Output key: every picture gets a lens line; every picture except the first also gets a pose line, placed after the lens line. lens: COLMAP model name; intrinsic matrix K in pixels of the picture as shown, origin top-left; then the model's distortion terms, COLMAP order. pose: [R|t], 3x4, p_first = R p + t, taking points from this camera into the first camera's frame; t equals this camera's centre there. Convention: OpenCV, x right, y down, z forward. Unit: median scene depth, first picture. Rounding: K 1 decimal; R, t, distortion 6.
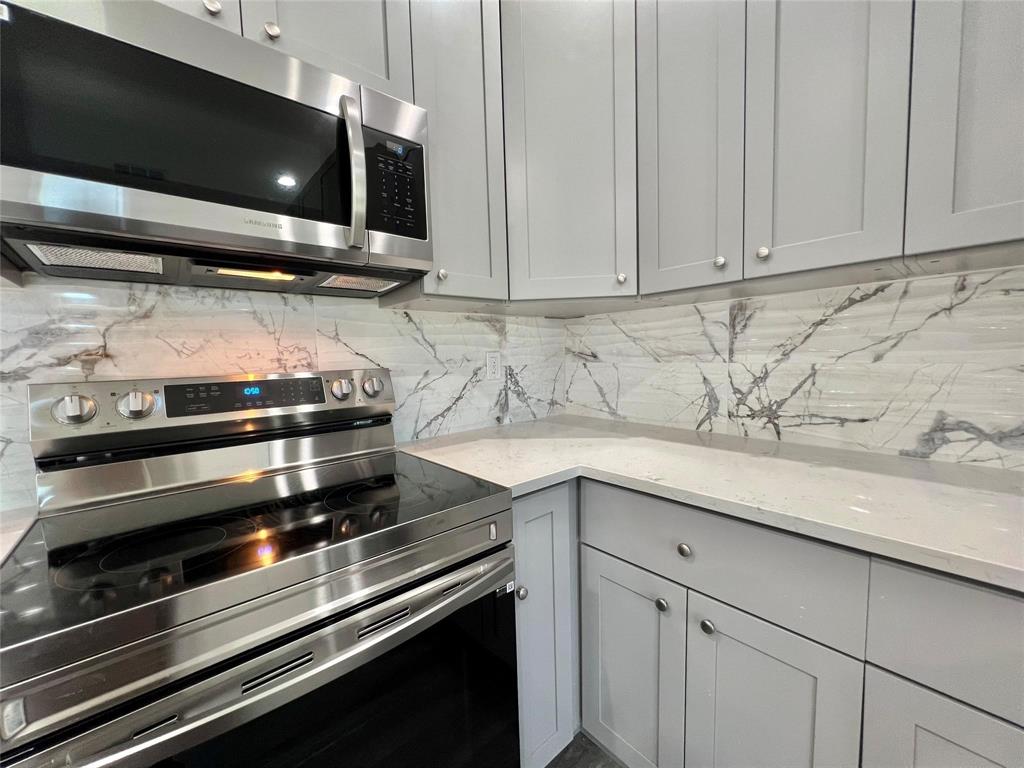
lens RADIAL K [[412.0, 0, 511.3], [0, 412.0, 385.6], [0, 0, 1]] dist [-0.002502, 0.000019]
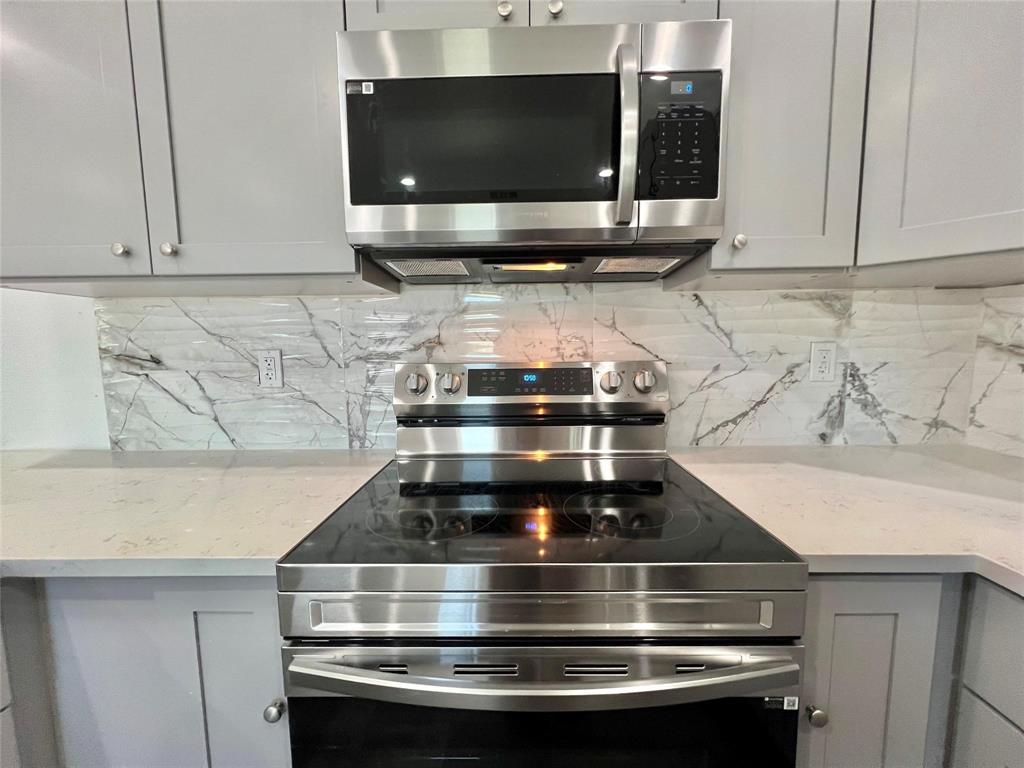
lens RADIAL K [[412.9, 0, 514.1], [0, 412.9, 387.0], [0, 0, 1]] dist [0.003923, 0.000195]
pose [[0.750320, 0.085510, -0.655521, 0.038420], [-0.058077, 0.996291, 0.063487, -0.024748], [0.658519, -0.009565, 0.752504, 0.138316]]
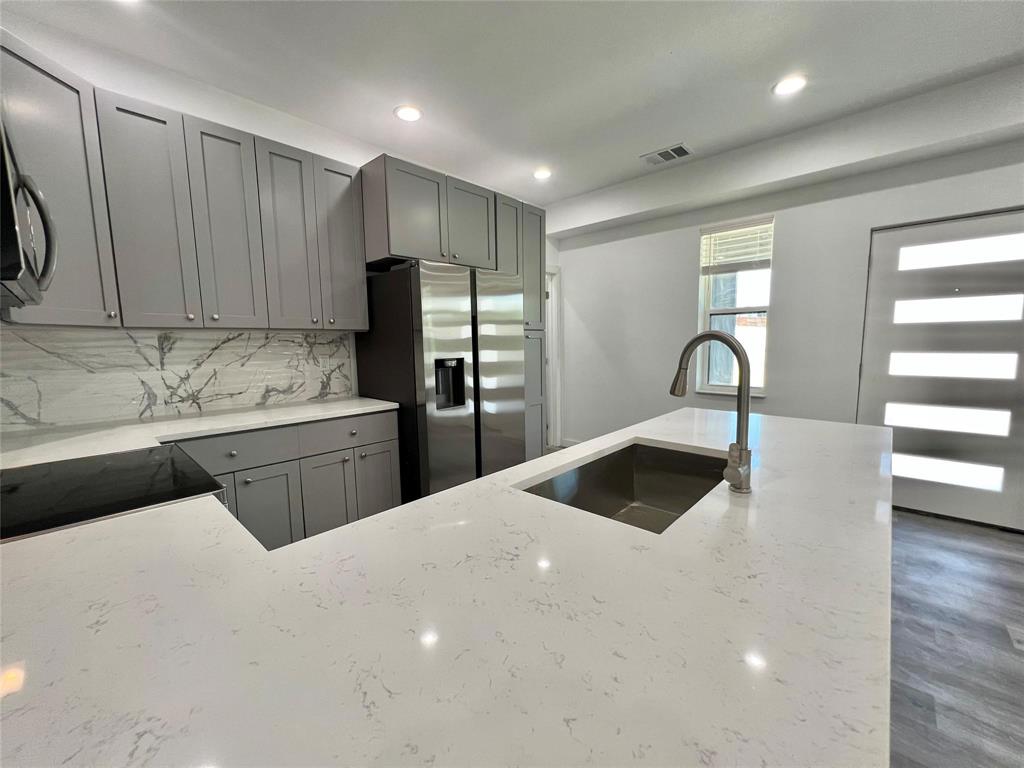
lens RADIAL K [[412.0, 0, 515.6], [0, 412.0, 383.6], [0, 0, 1]] dist [-0.002502, 0.000019]
pose [[-0.113754, -0.072121, 0.990888, -1.358835], [0.089649, 0.992548, 0.082533, -0.015704], [-0.989456, 0.098221, -0.106441, -0.216859]]
